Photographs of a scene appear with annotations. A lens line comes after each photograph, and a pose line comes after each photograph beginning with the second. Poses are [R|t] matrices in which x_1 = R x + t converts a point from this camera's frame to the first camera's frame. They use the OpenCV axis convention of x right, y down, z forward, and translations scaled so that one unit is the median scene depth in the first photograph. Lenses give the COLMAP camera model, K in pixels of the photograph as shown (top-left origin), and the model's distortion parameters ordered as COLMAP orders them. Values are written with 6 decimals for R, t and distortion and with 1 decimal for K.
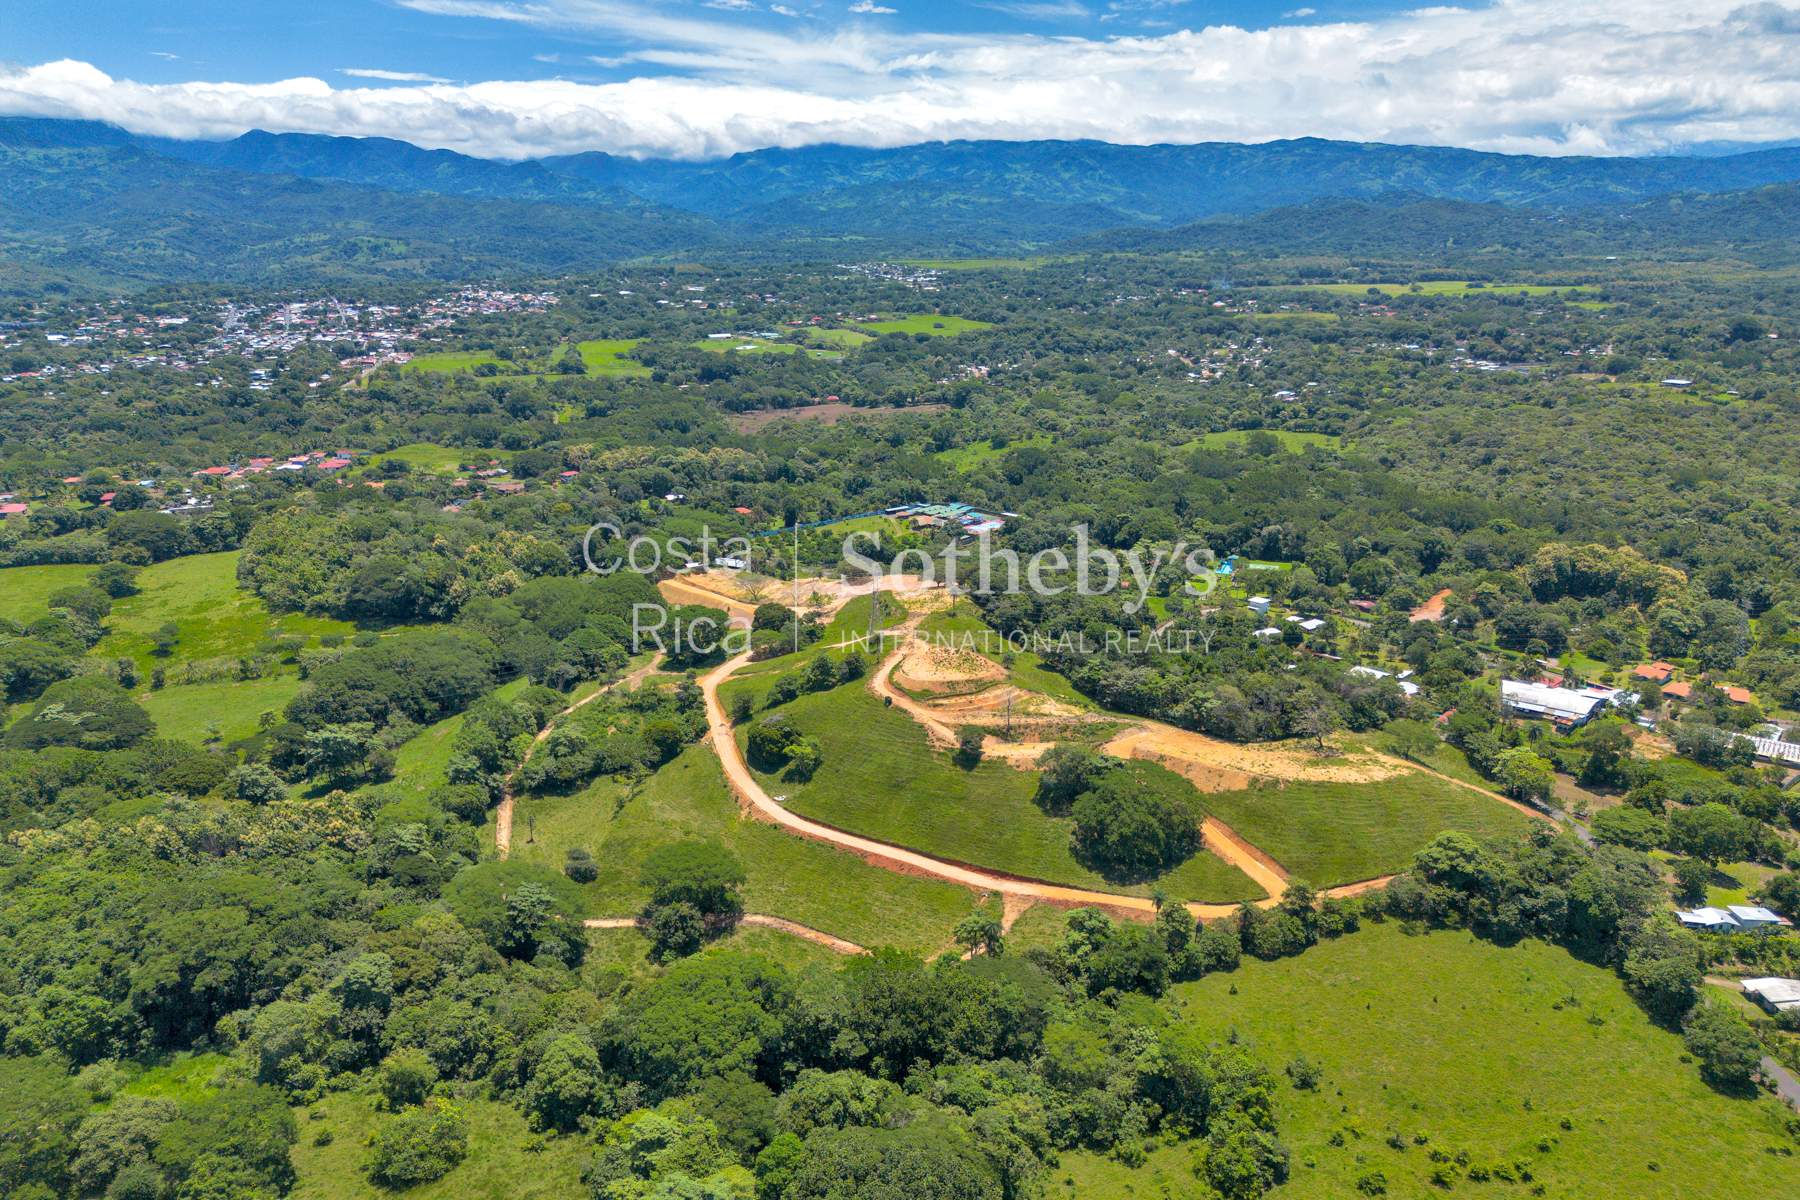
lens RADIAL K [[1250.7, 0, 902.6], [0, 1250.7, 631.5], [0, 0, 1]] dist [0.064103, -0.070587]
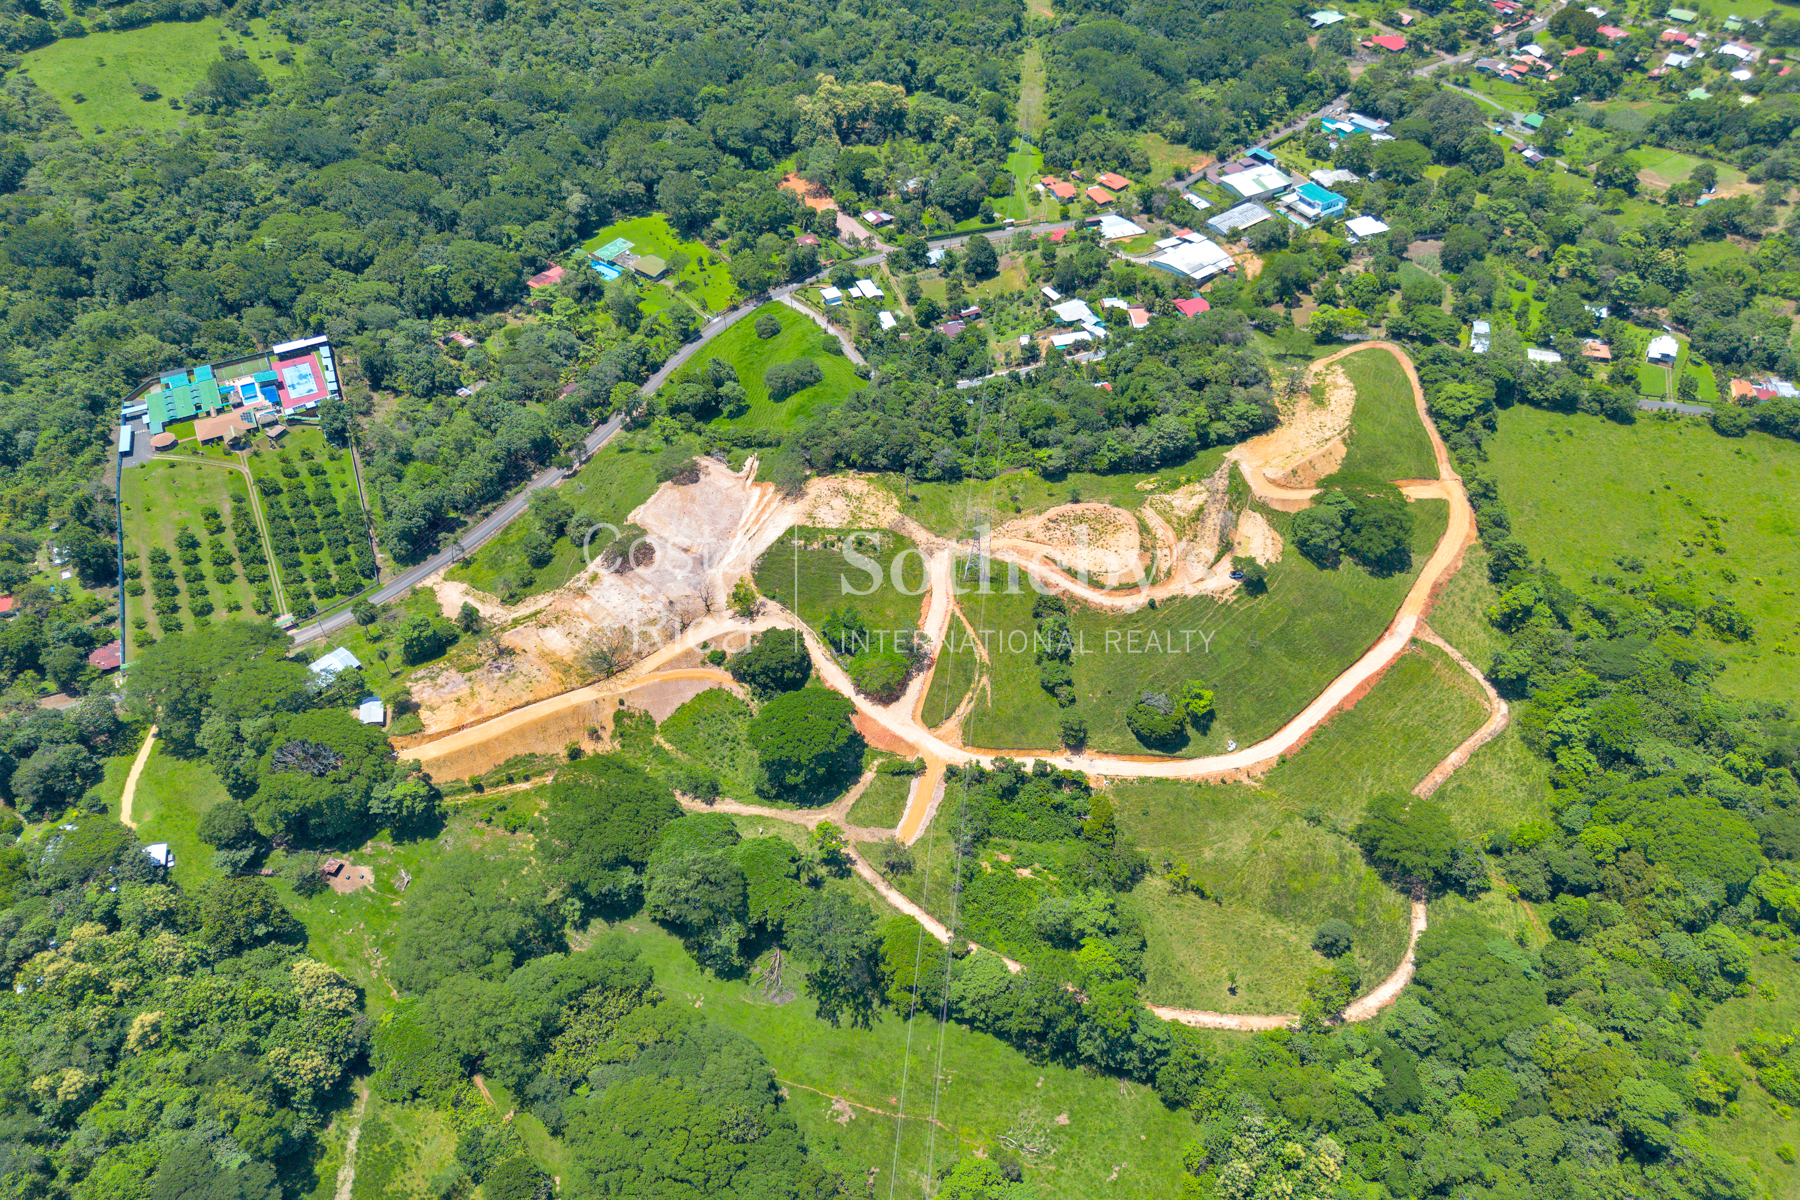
lens RADIAL K [[1250.7, 0, 902.6], [0, 1250.7, 631.5], [0, 0, 1]] dist [0.064103, -0.070587]
pose [[0.267958, -0.700494, 0.661443, -0.342347], [0.287389, 0.713410, 0.639104, -0.287355], [-0.919568, 0.018839, 0.392478, 0.385443]]
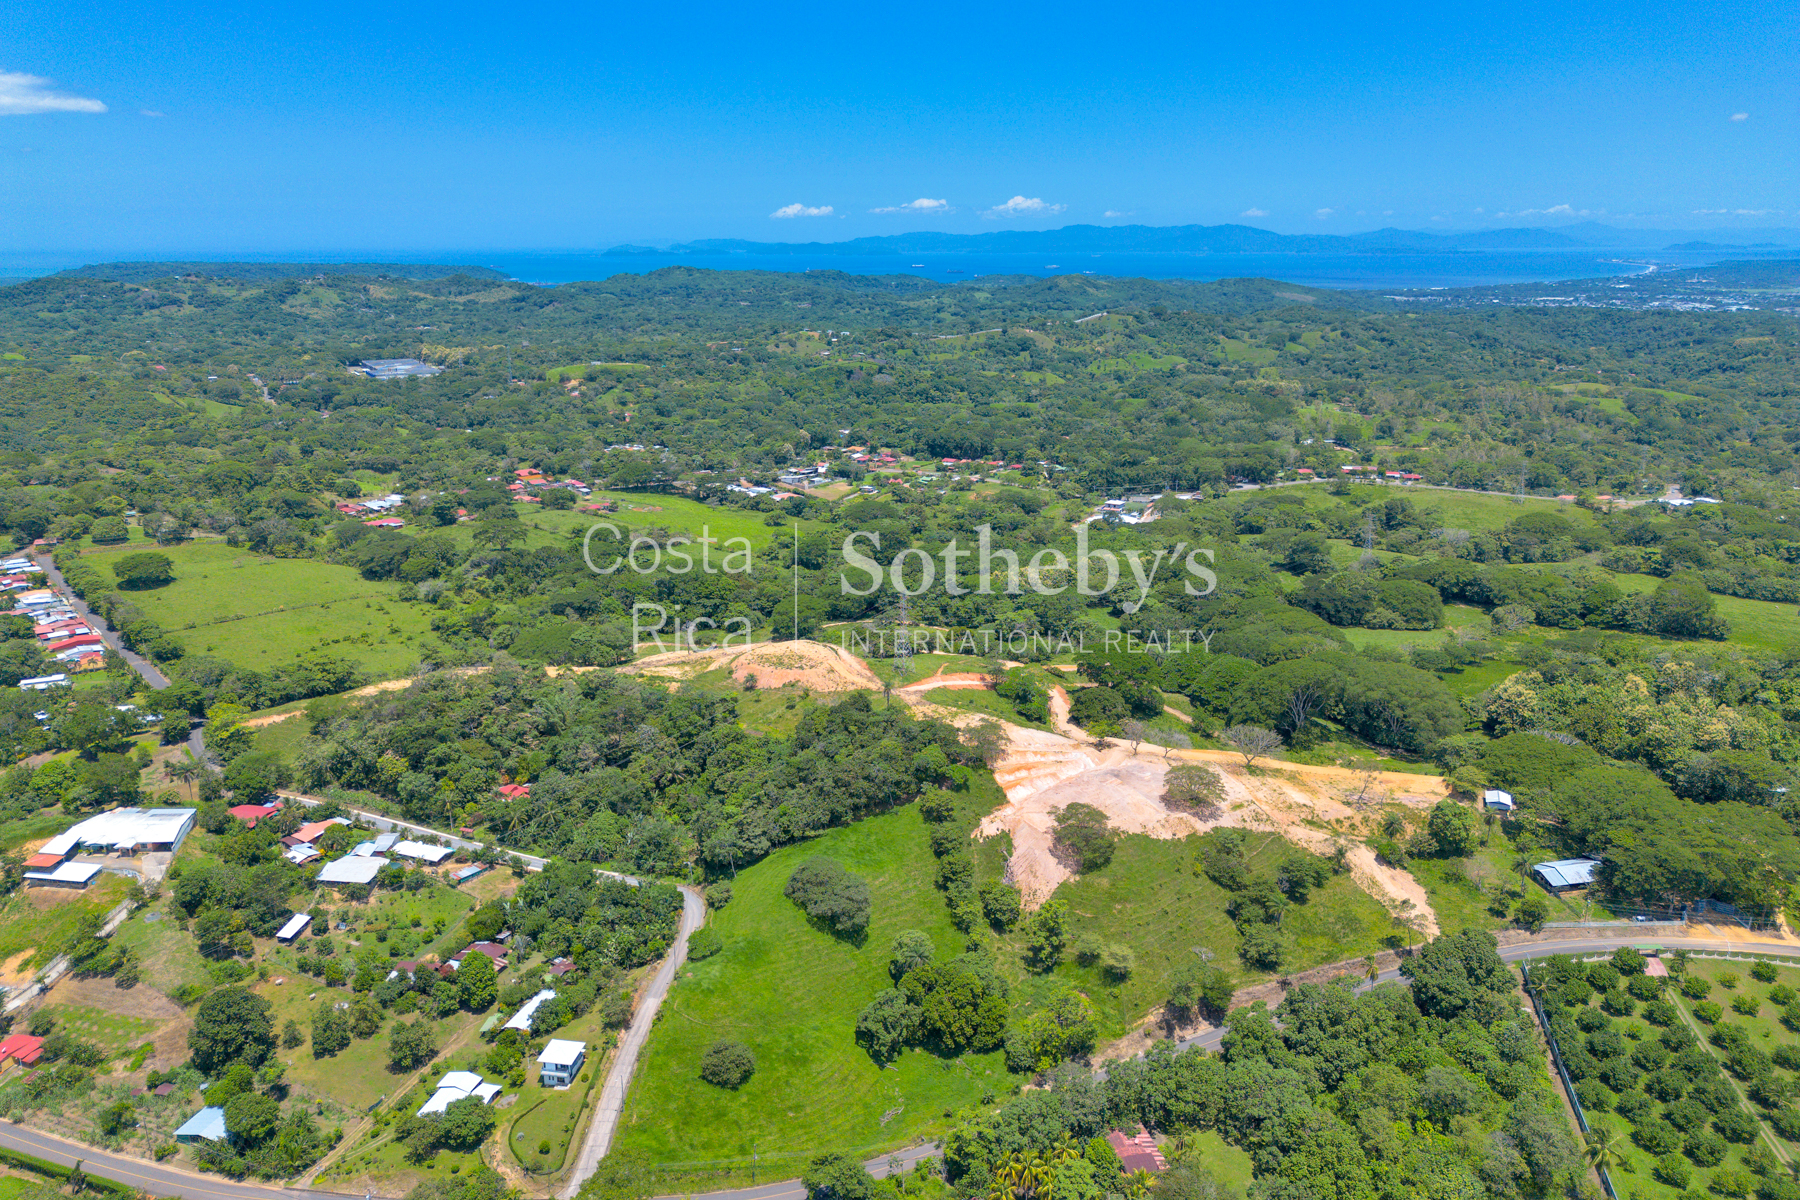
lens RADIAL K [[1254.1, 0, 900.0], [0, 1254.1, 600.0], [0, 0, 1]] dist [0.067116, -0.063484]
pose [[-0.788038, 0.166337, -0.592729, 0.286439], [-0.190149, 0.849964, 0.491330, -0.271080], [0.585525, 0.499893, -0.638175, 0.852333]]
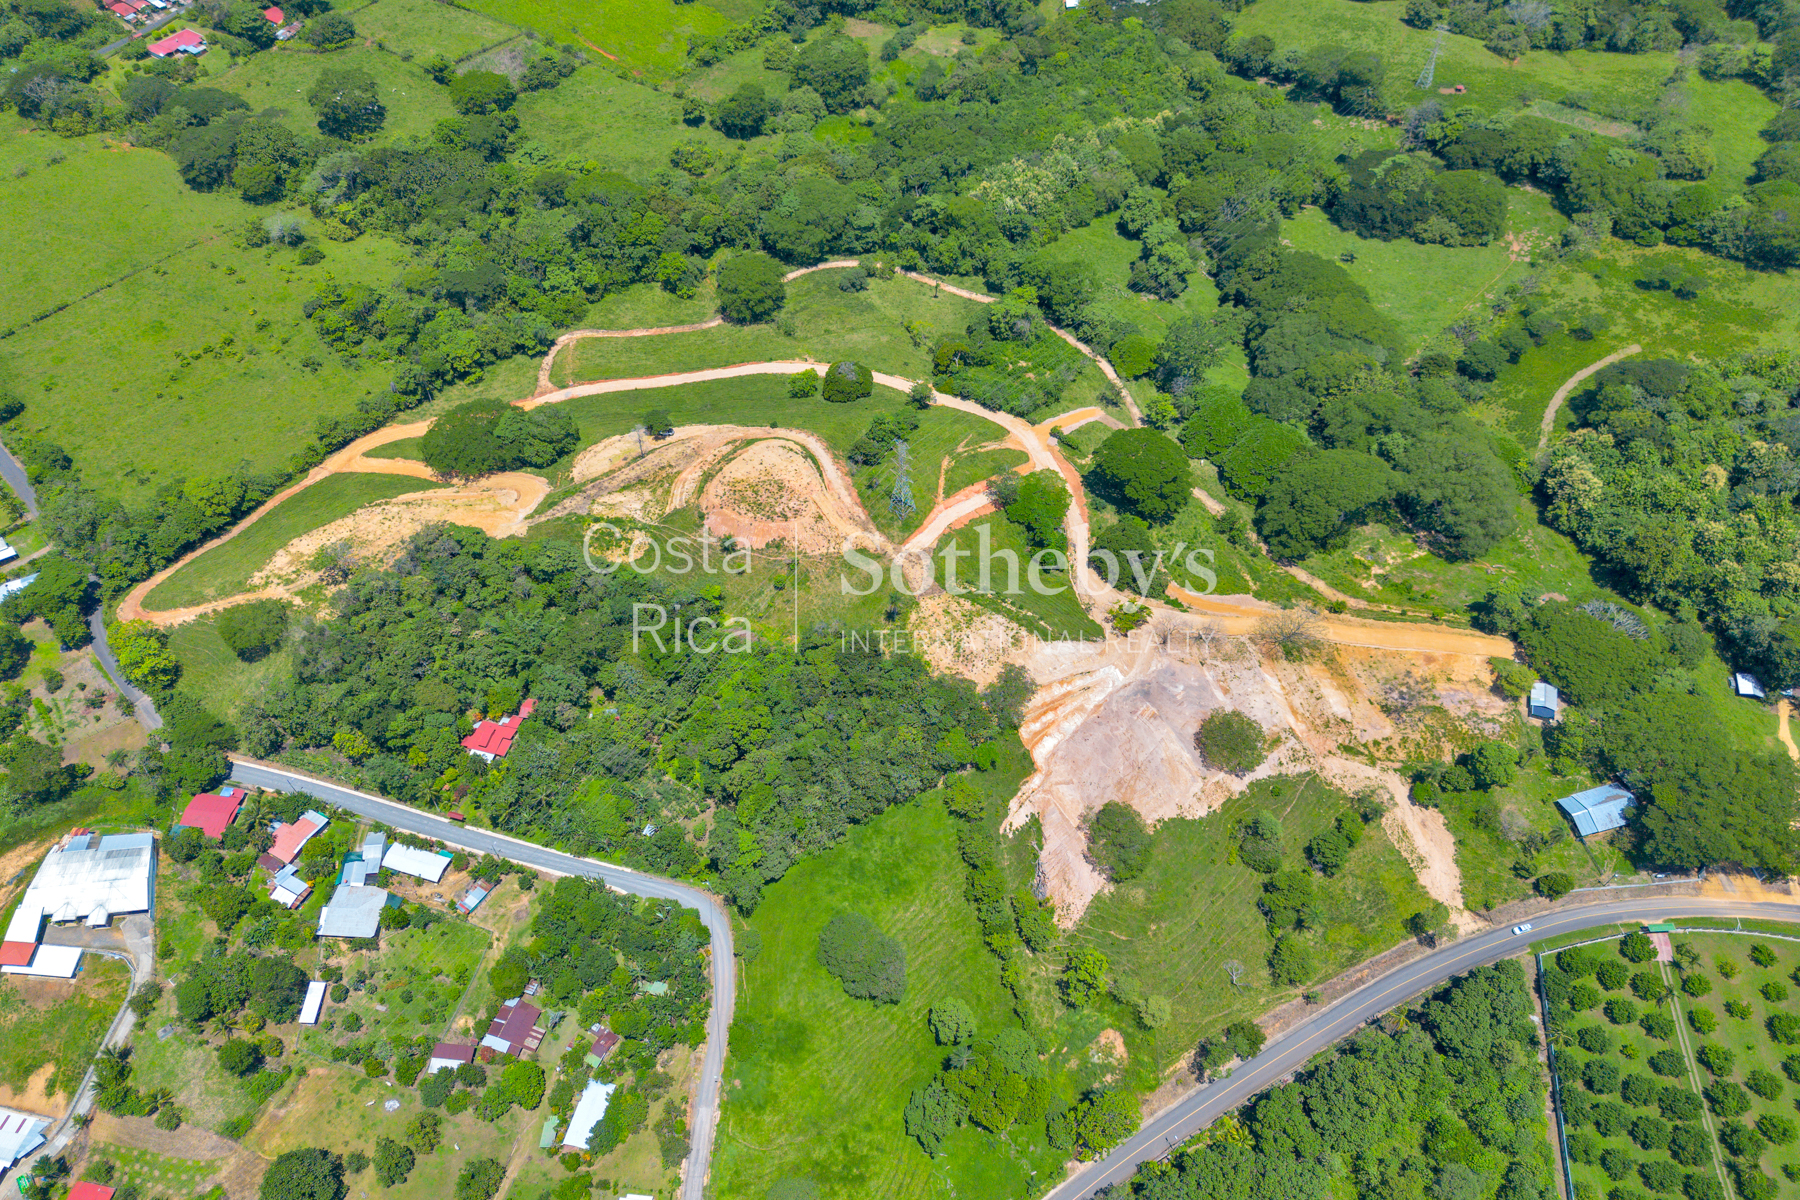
lens RADIAL K [[1252.2, 0, 900.0], [0, 1252.2, 600.0], [0, 0, 1]] dist [0.050588, -0.041003]
pose [[-0.743933, 0.520192, -0.419481, 0.190758], [-0.205910, 0.418744, 0.884451, -0.372166], [0.635740, 0.744348, -0.204405, 0.657023]]
